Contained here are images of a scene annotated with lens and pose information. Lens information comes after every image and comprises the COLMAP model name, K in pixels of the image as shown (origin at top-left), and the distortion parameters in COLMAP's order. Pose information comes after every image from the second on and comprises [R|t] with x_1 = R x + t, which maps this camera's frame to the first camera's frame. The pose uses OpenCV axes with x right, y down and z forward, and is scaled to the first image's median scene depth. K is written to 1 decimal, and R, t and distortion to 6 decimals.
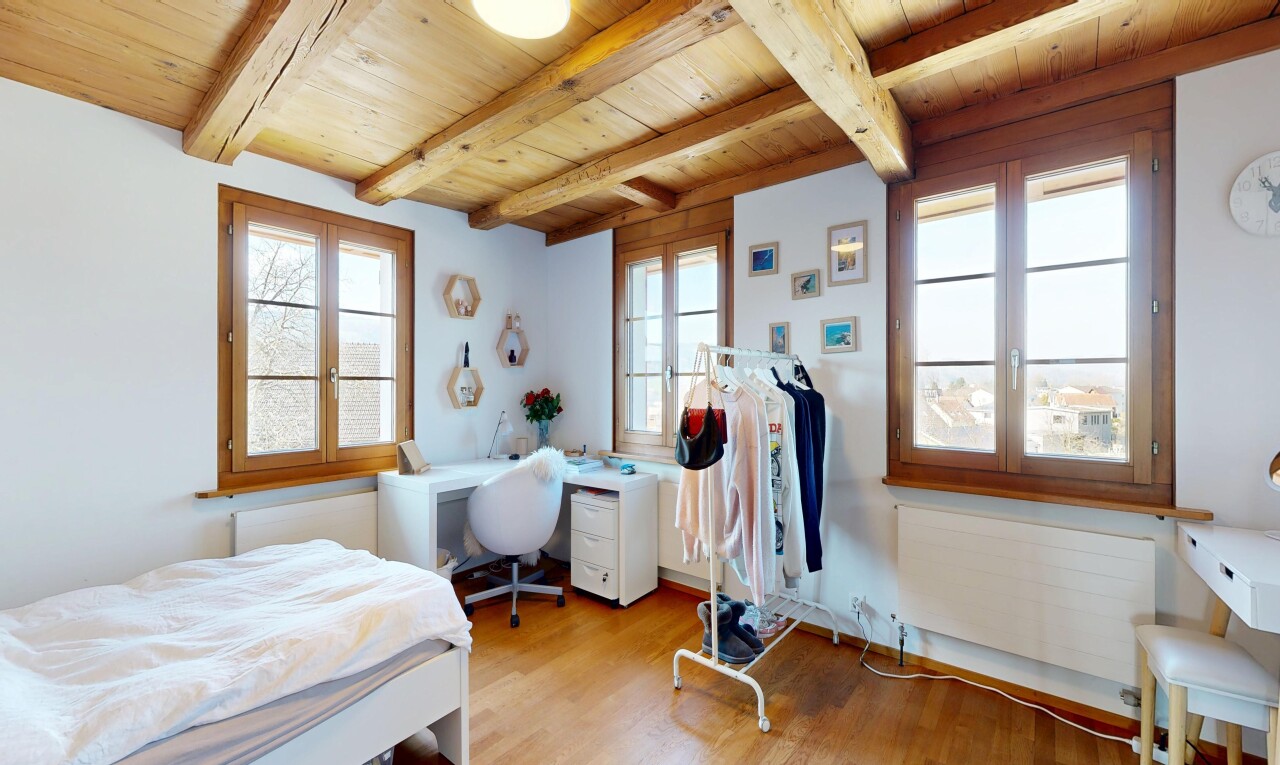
lens RADIAL K [[493.0, 0, 645.8], [0, 493.0, 384.7], [0, 0, 1]] dist [-0.000450, -0.000098]
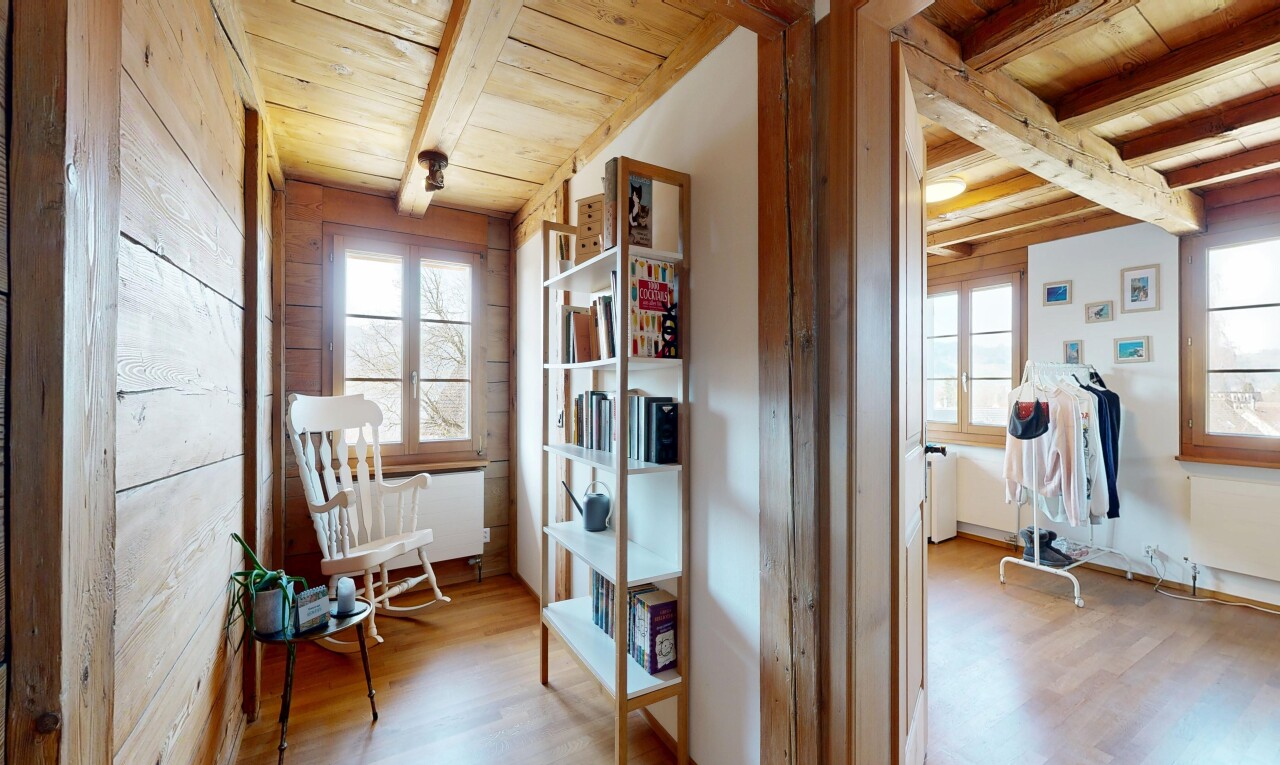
lens RADIAL K [[493.0, 0, 648.1], [0, 493.0, 384.6], [0, 0, 1]] dist [-0.000450, -0.000098]
pose [[0.937771, 0.000010, -0.347255, -0.404917], [-0.000766, 0.999998, -0.002039, -0.002222], [0.347254, 0.002178, 0.937768, -0.766390]]
